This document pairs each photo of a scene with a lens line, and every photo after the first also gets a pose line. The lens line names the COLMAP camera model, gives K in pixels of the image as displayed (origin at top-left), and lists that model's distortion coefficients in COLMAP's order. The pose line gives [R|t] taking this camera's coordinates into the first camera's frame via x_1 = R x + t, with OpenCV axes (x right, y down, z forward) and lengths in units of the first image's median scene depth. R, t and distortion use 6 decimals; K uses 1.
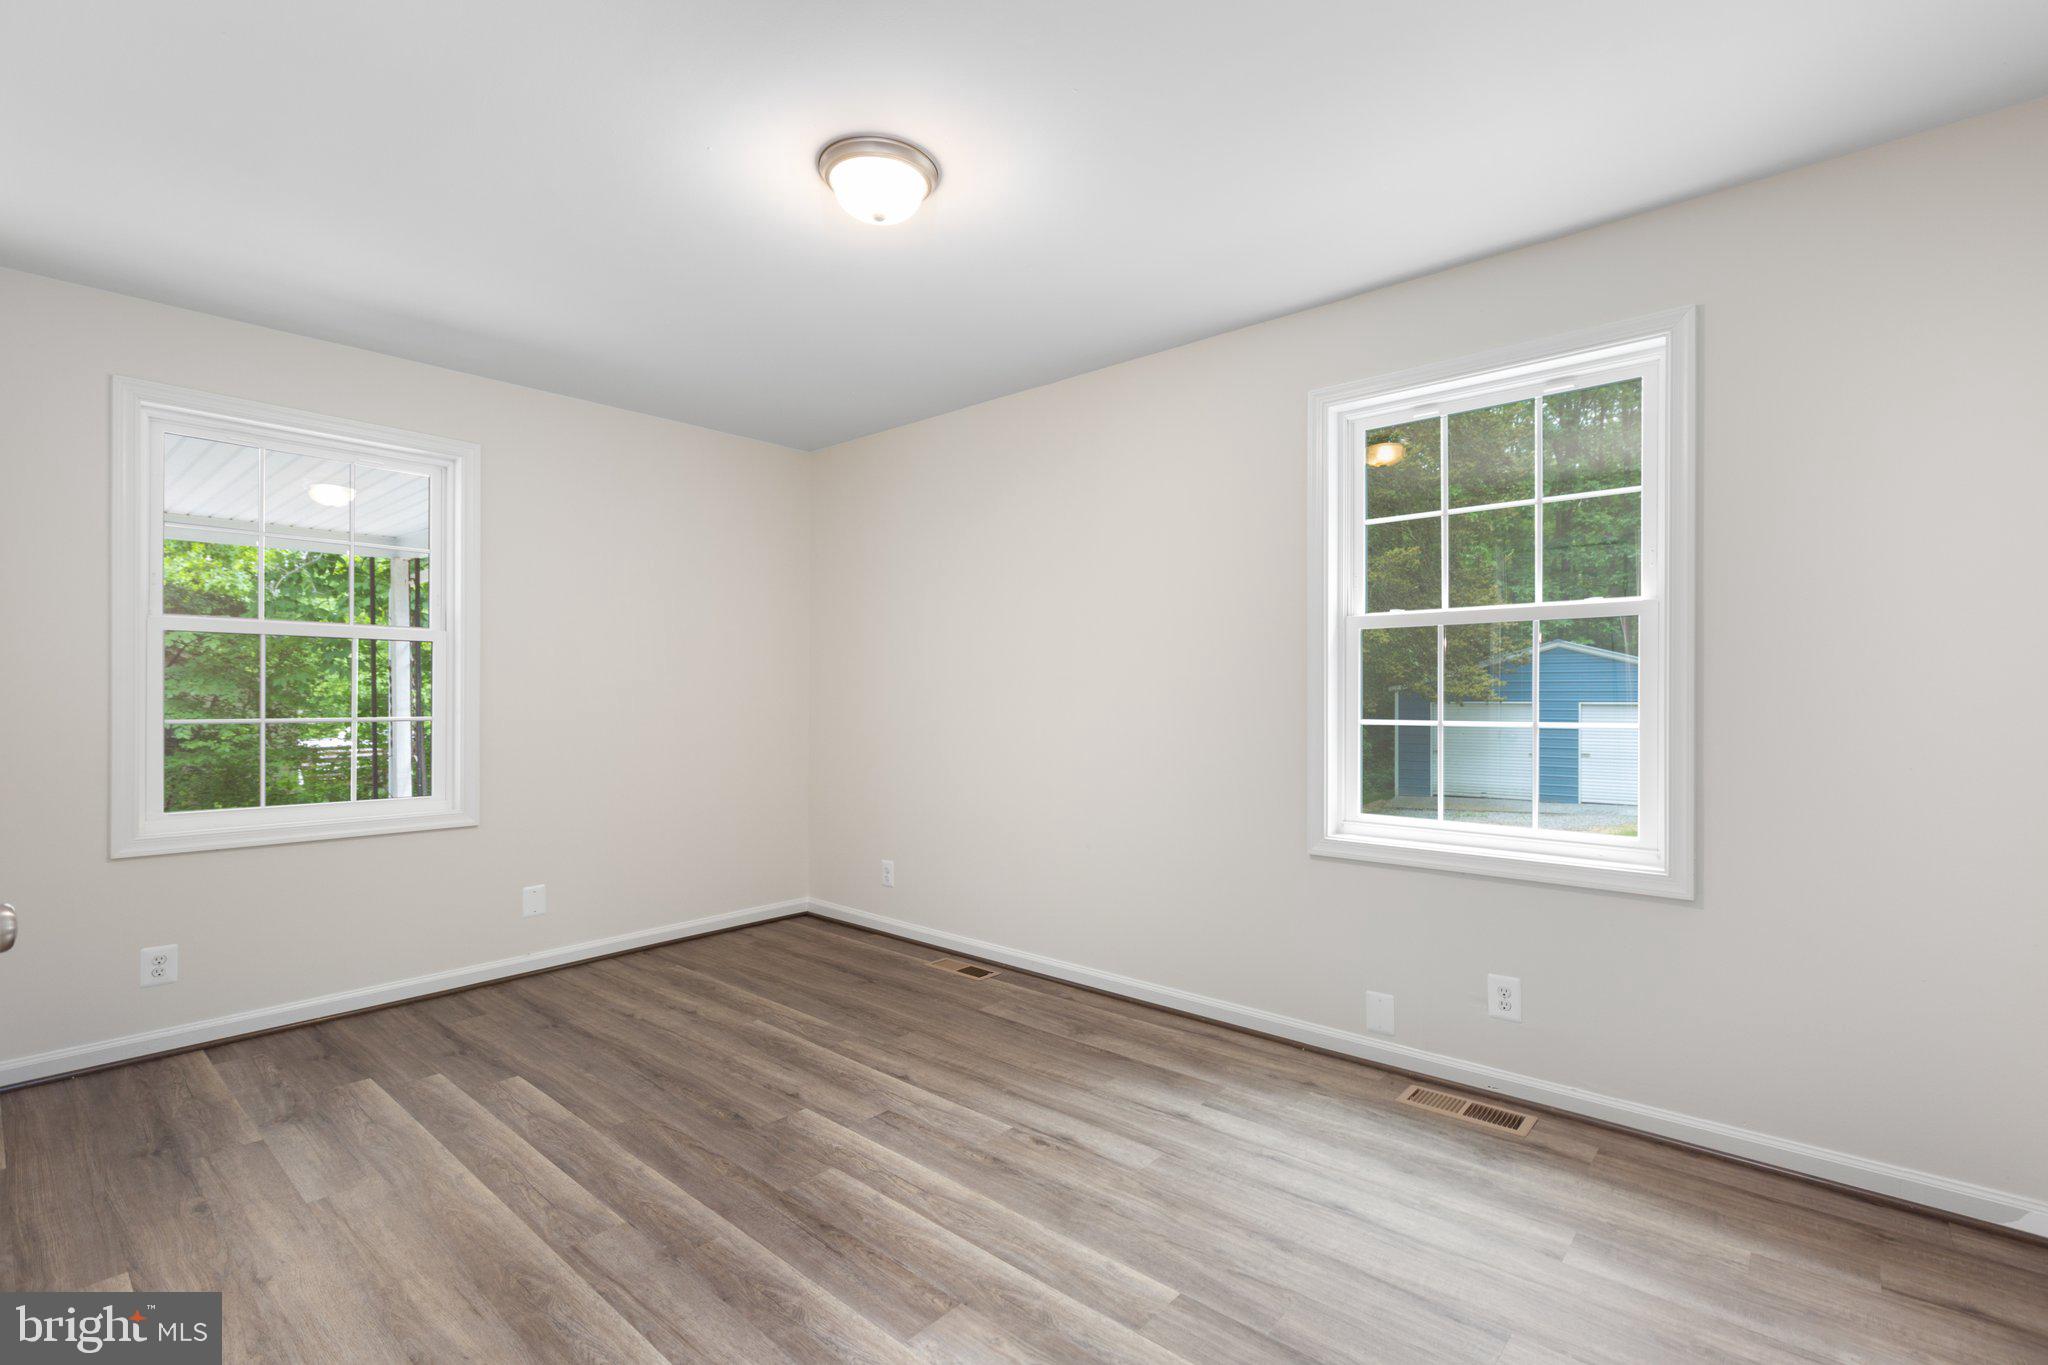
lens RADIAL K [[913.0, 0, 1024.9], [0, 913.0, 690.9], [0, 0, 1]] dist [-0.000273, -0.001403]
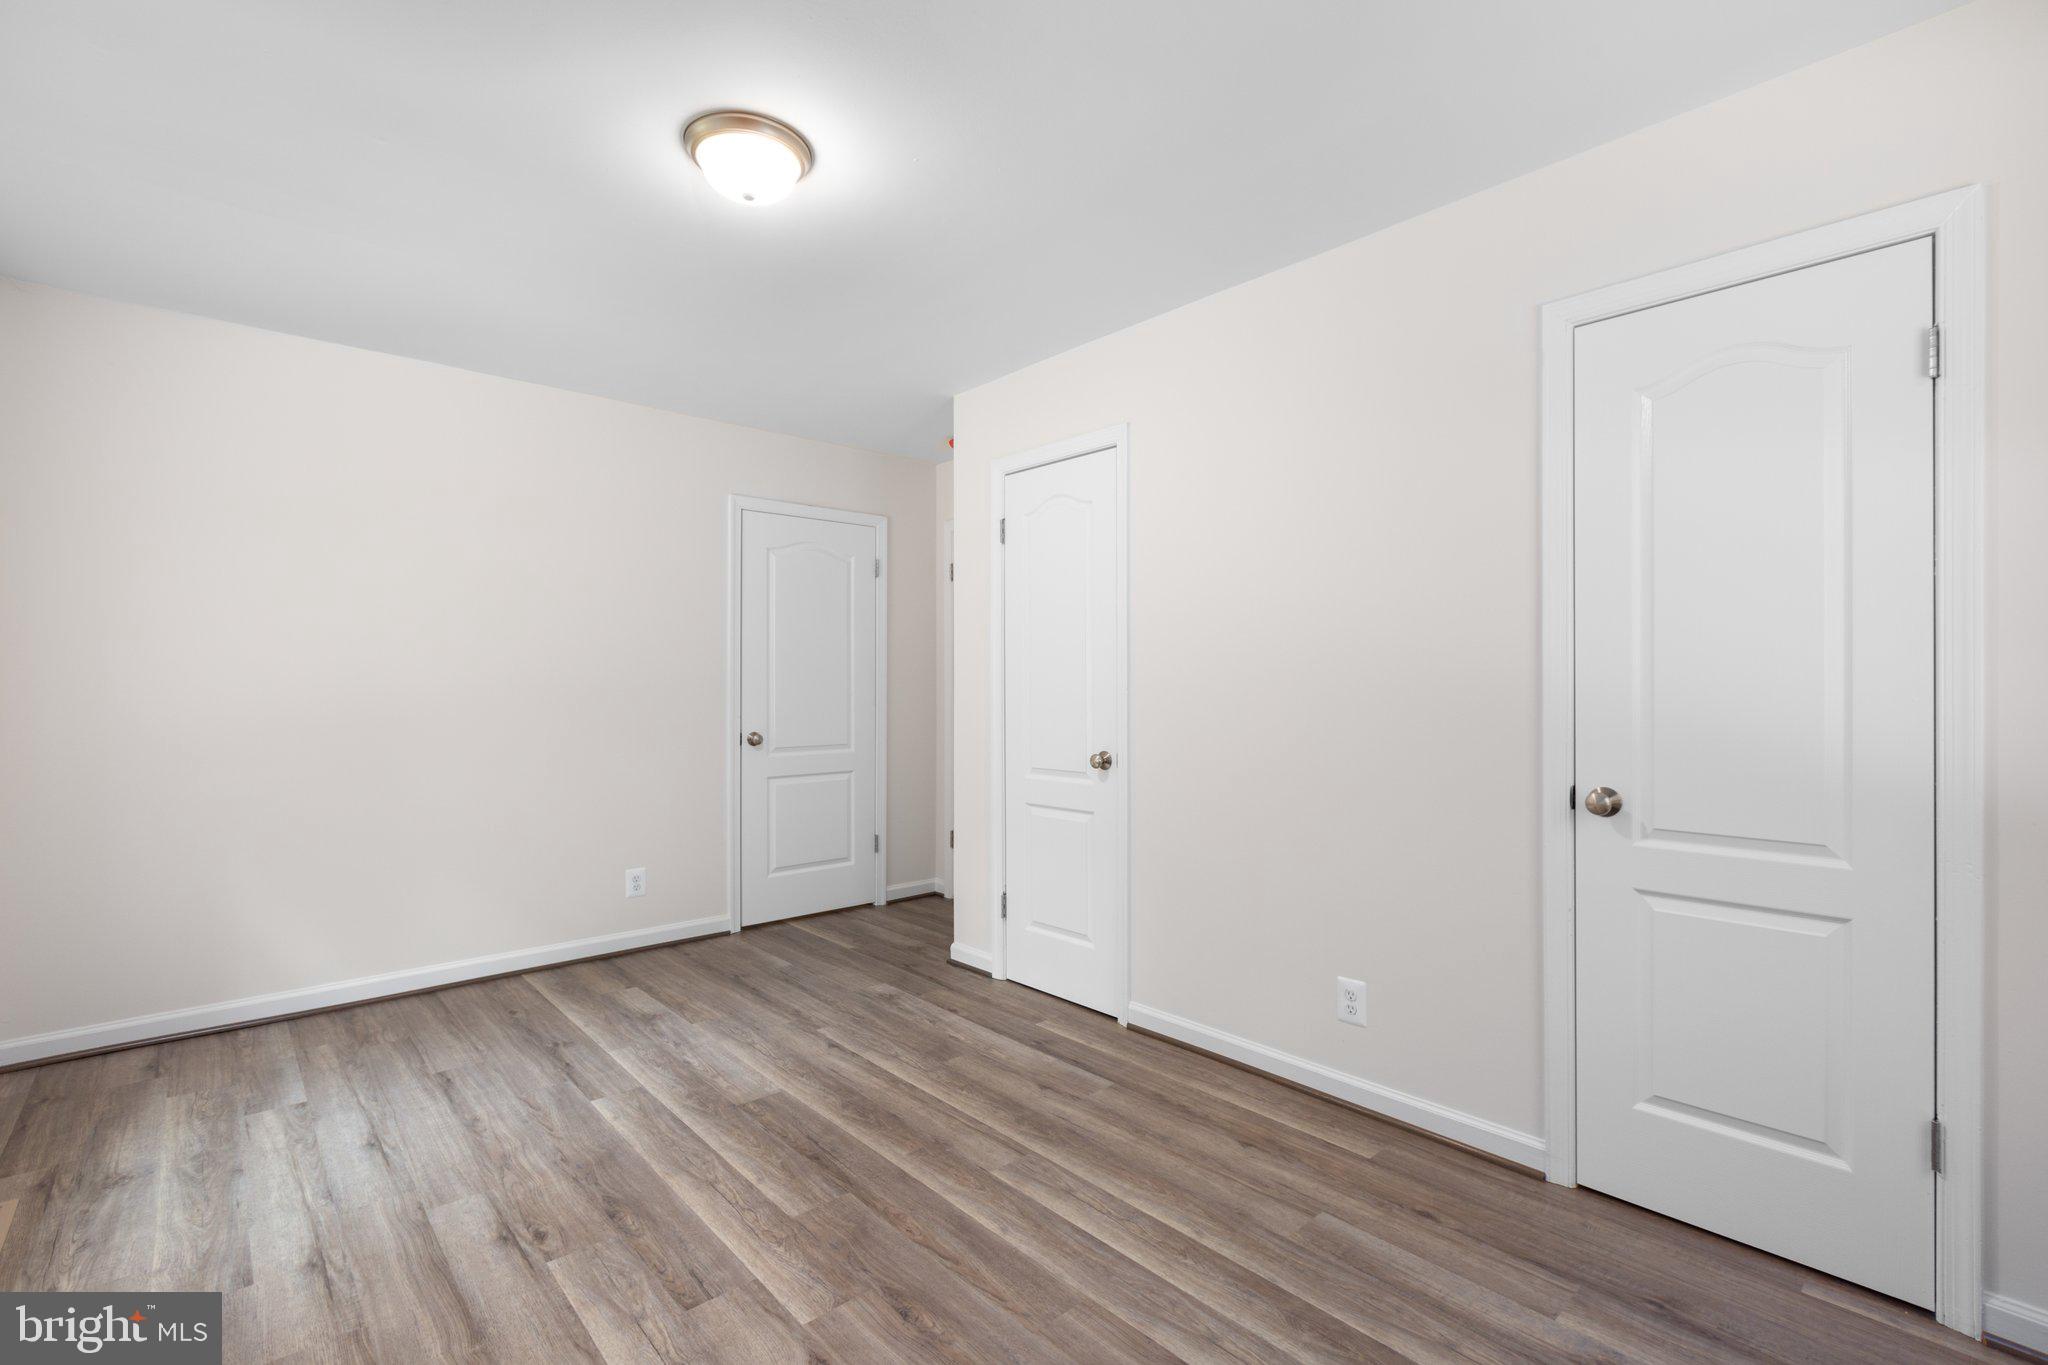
lens RADIAL K [[913.0, 0, 1023.5], [0, 913.0, 684.5], [0, 0, 1]] dist [-0.000273, -0.001403]
pose [[-0.993594, 0.001213, 0.113004, -0.576190], [0.000286, 0.999966, -0.008214, 0.004345], [-0.113010, -0.008129, -0.993561, 2.000655]]
